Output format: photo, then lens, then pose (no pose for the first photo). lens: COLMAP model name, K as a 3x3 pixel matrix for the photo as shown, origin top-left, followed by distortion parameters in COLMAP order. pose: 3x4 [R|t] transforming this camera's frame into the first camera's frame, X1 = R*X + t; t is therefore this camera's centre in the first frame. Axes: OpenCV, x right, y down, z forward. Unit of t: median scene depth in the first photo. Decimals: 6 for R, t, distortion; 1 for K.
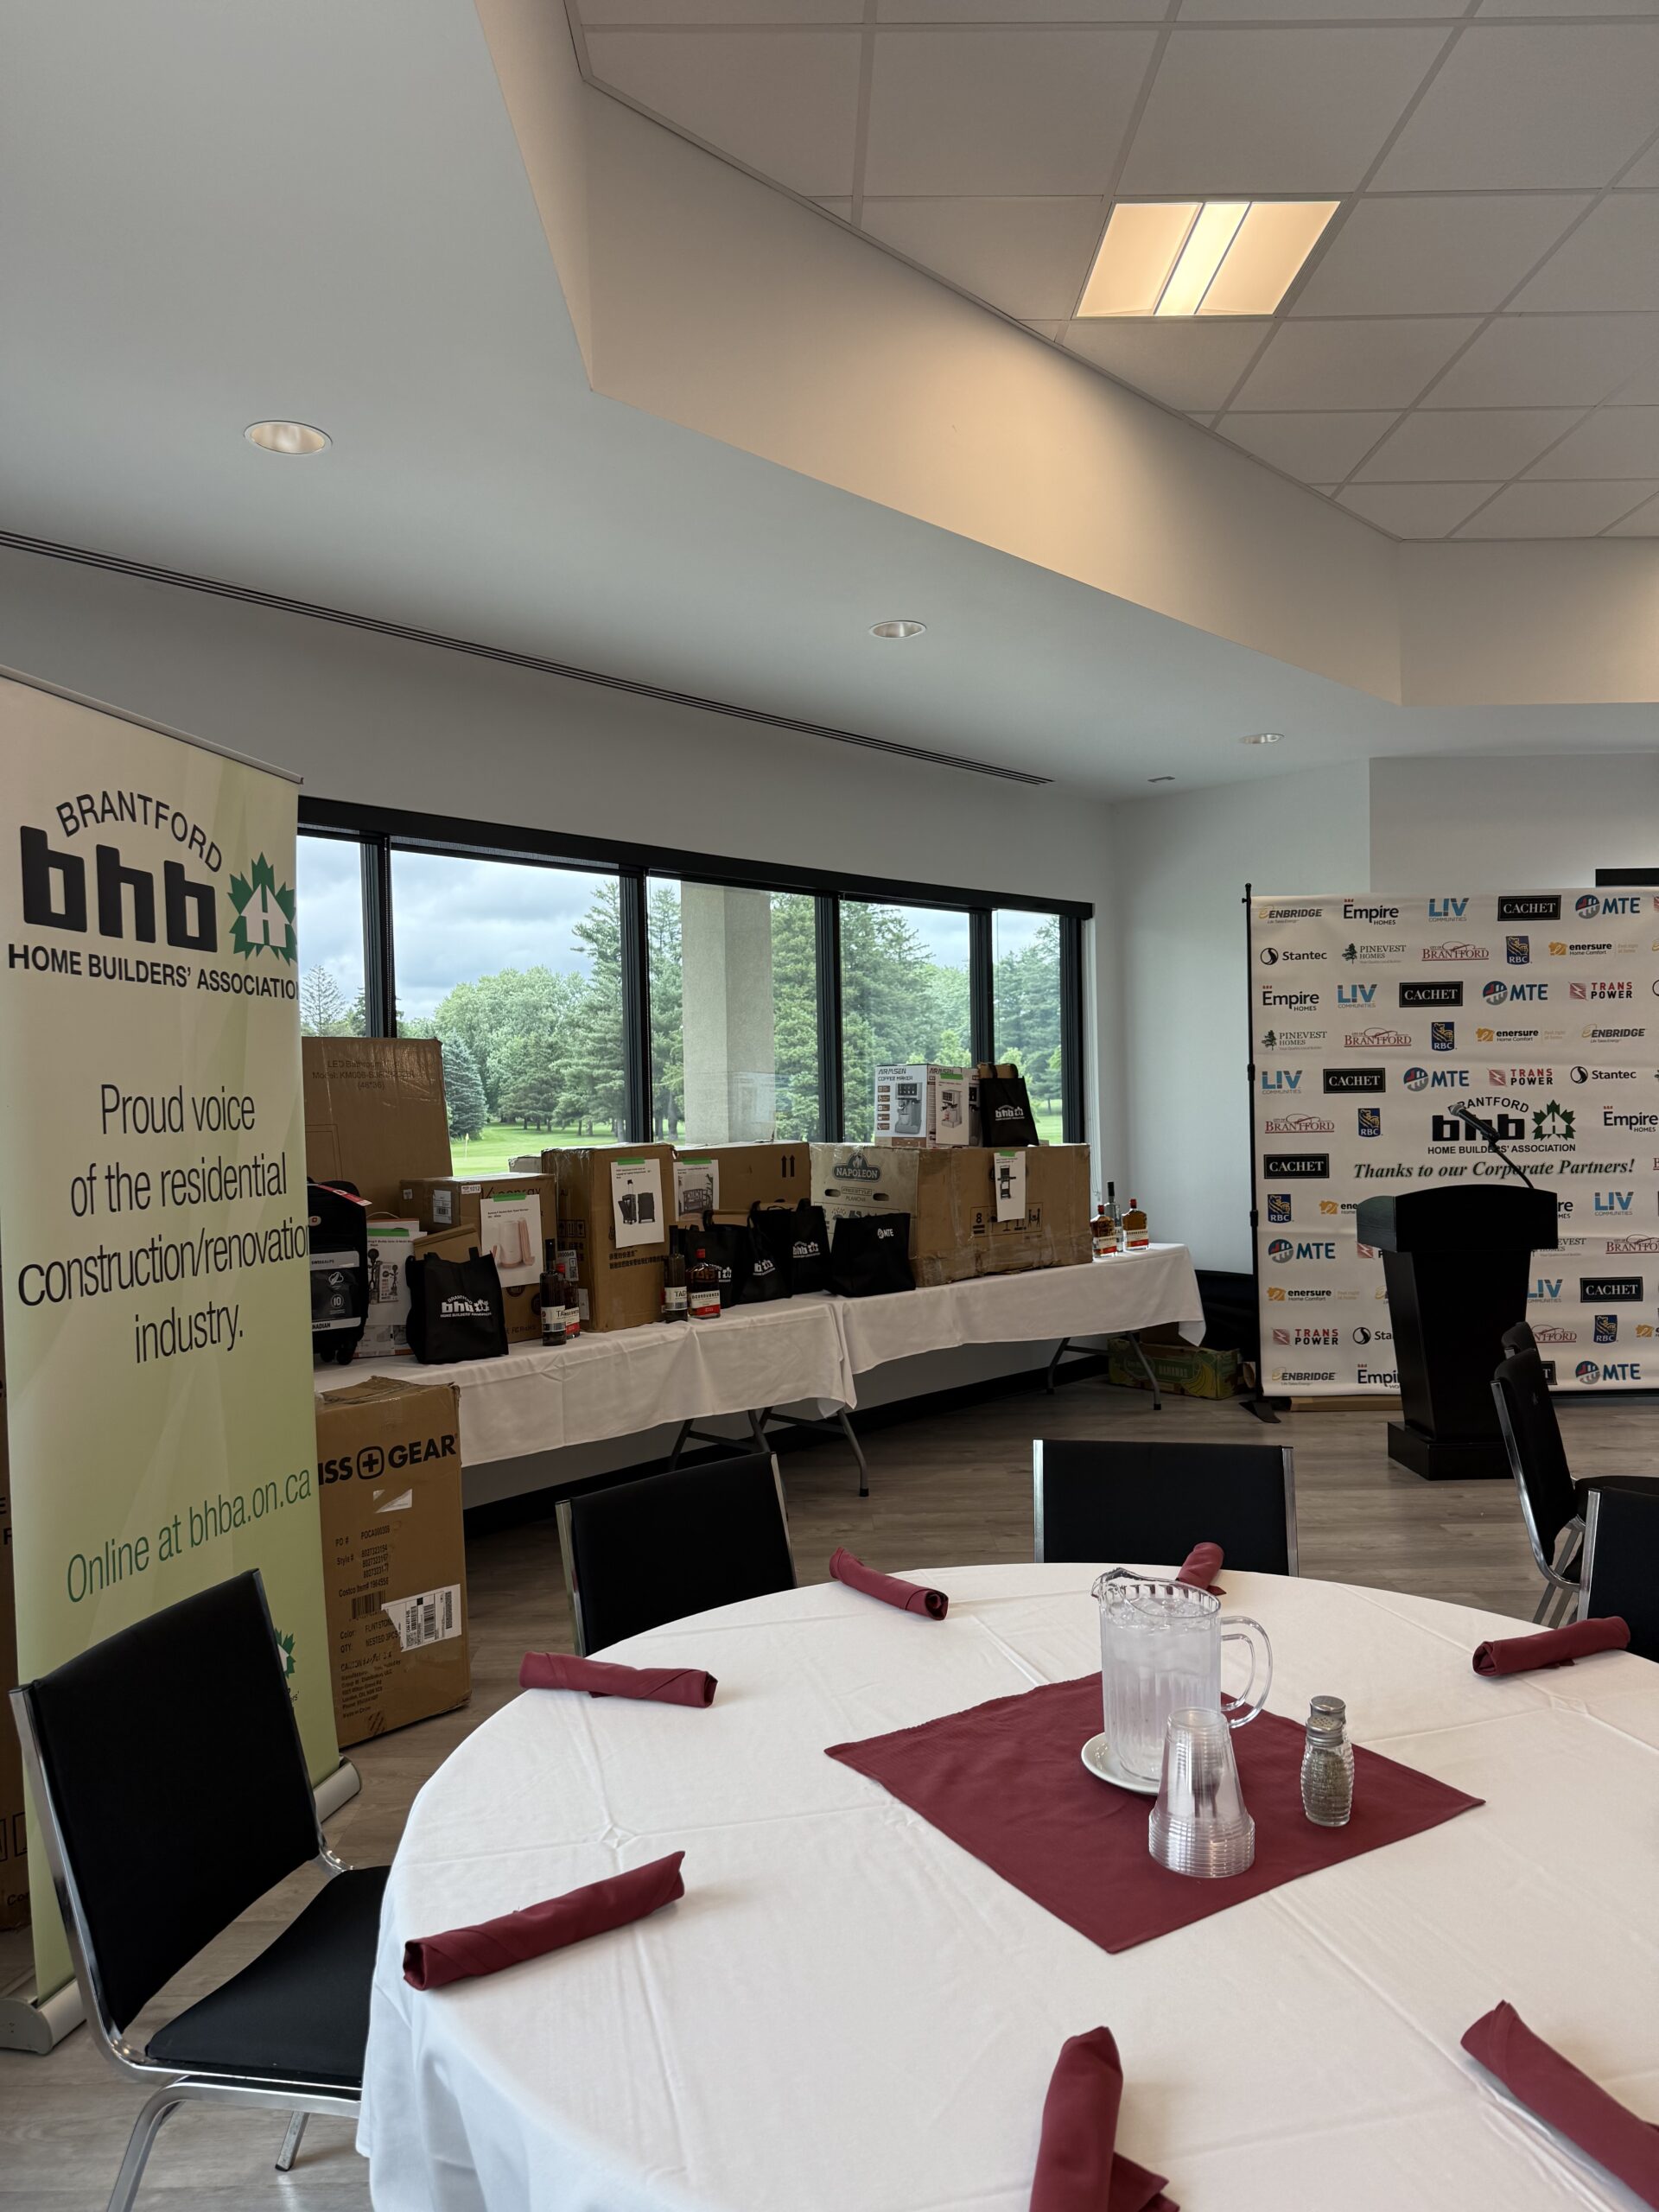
lens RADIAL K [[1396.4, 0, 822.7], [0, 1396.4, 1128.3], [0, 0, 1]] dist [0.029204, 0.000049]
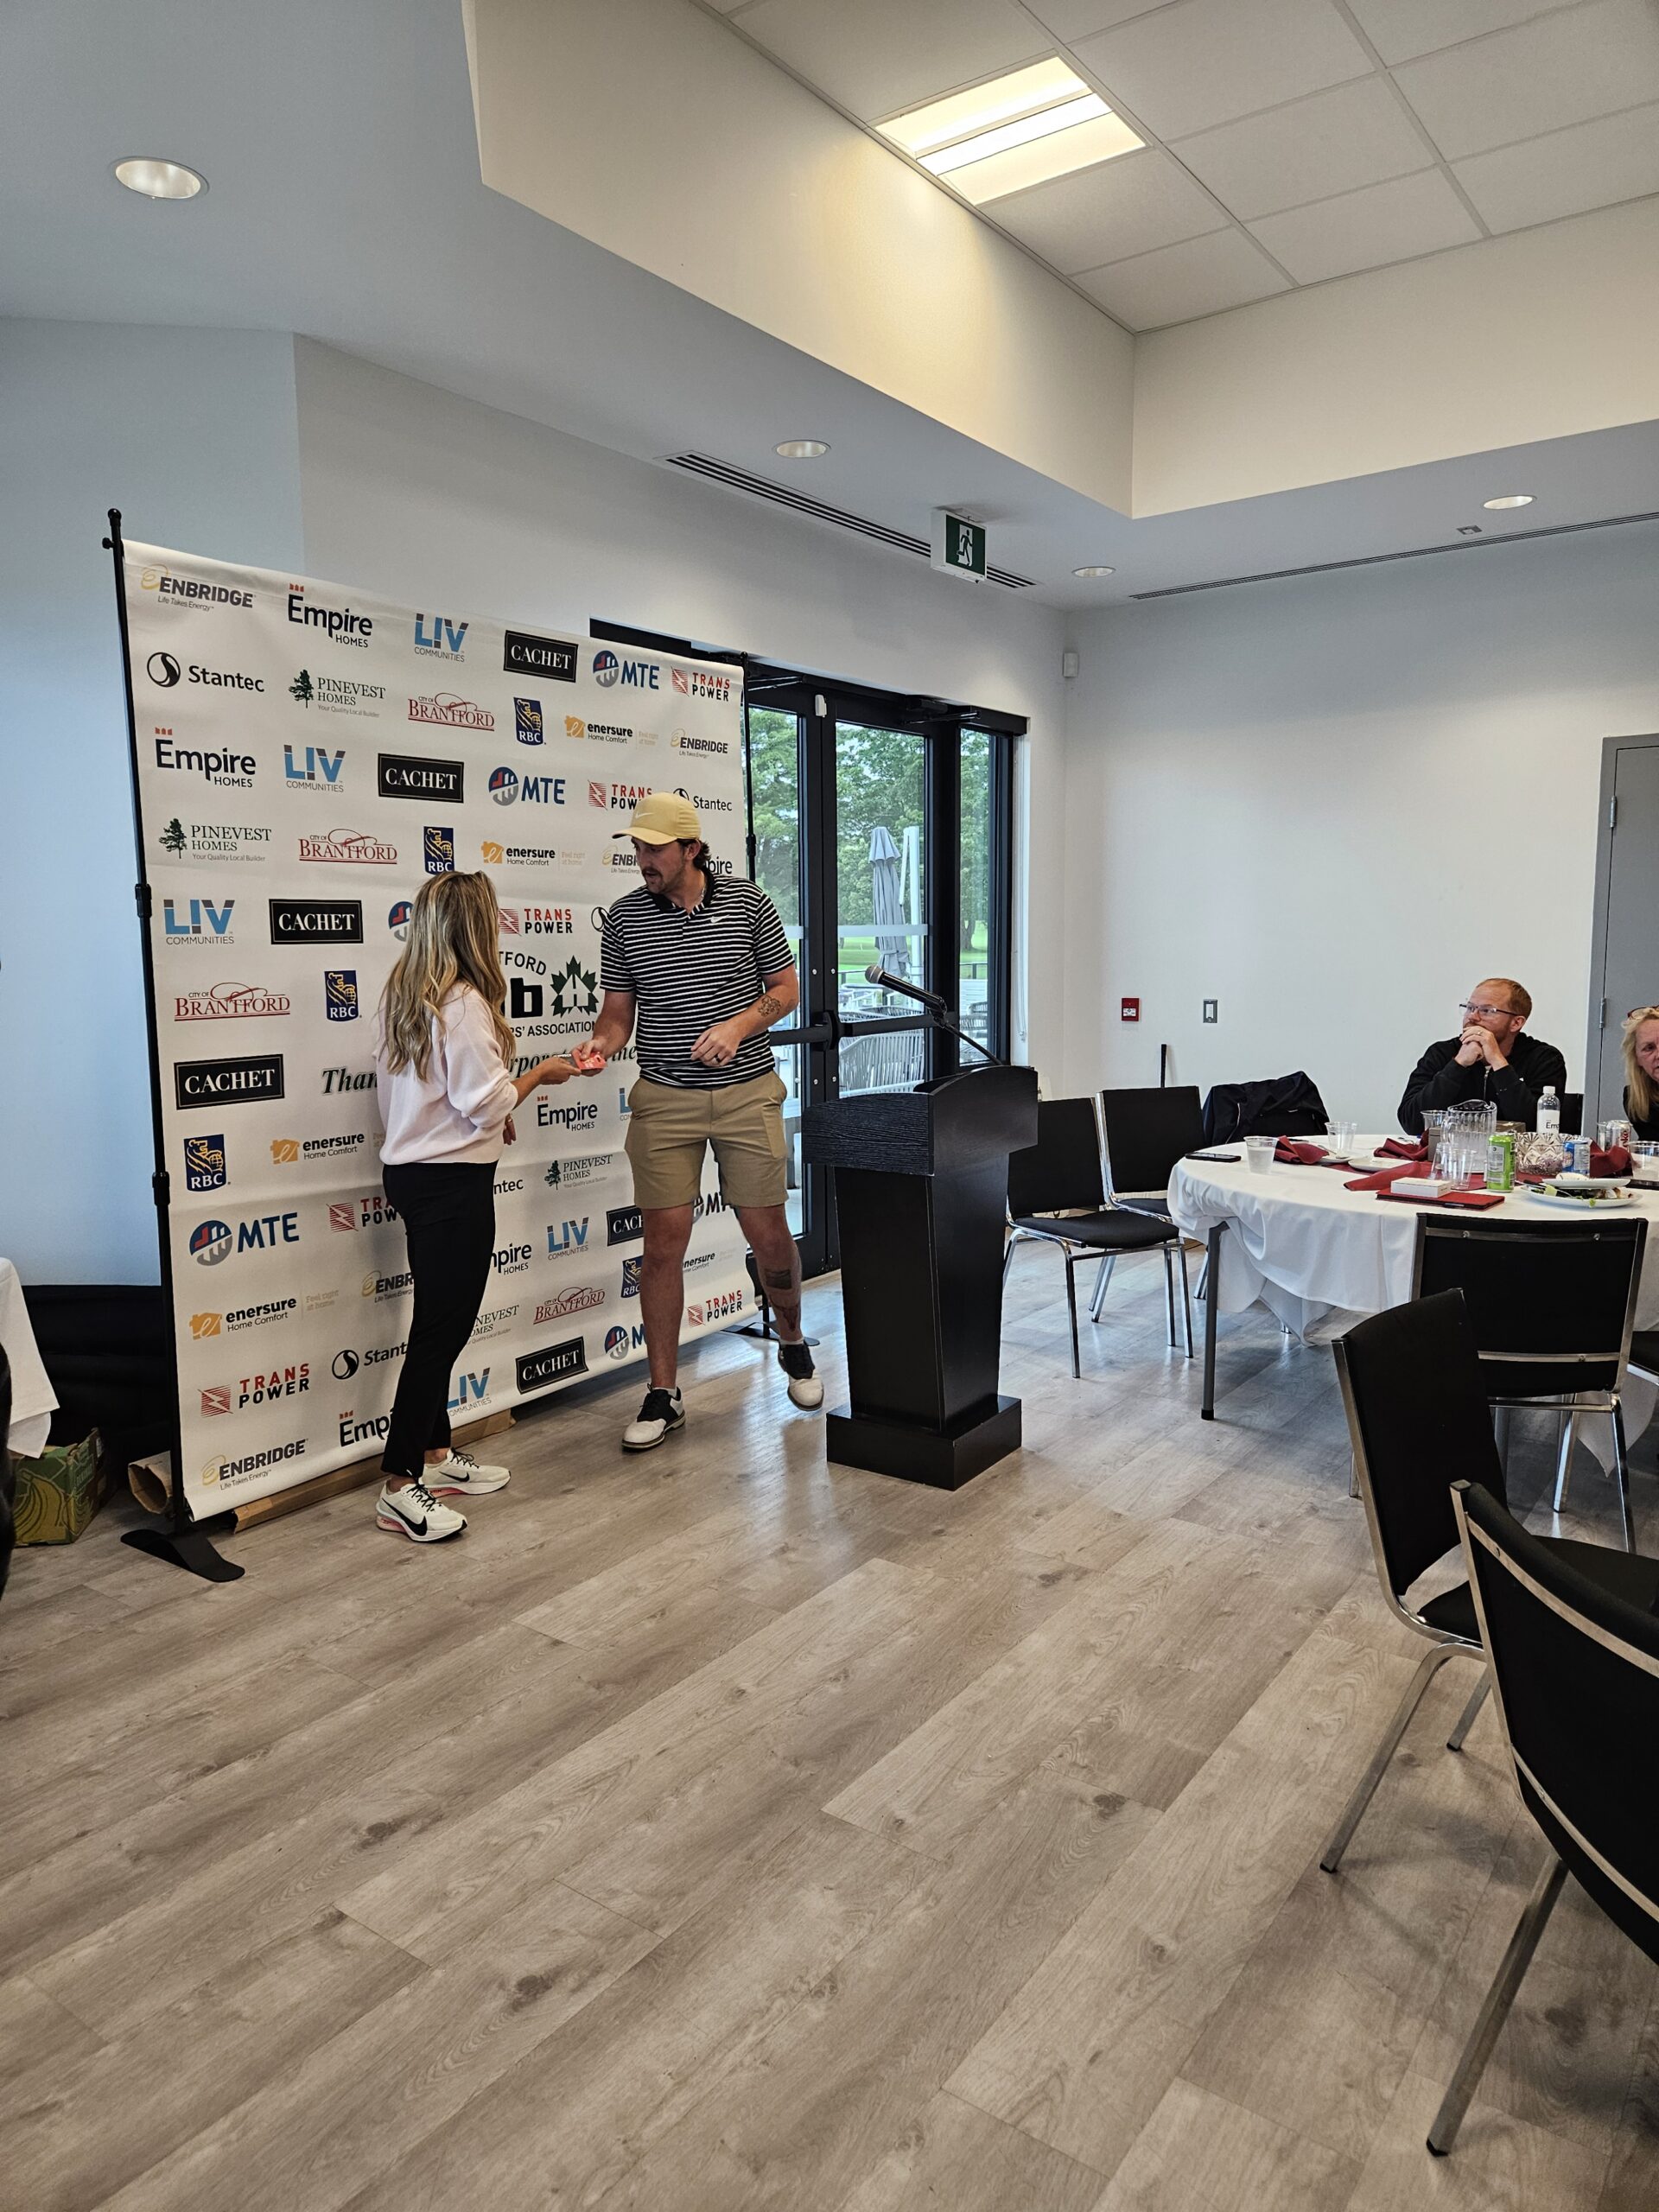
lens RADIAL K [[1405.8, 0, 722.4], [0, 1405.8, 1078.5], [0, 0, 1]] dist [0.050313, -0.026587]
pose [[0.607773, -0.071108, 0.790920, 0.026585], [0.018576, 0.996983, 0.075360, -0.010955], [-0.793893, -0.031110, 0.607261, 0.527877]]
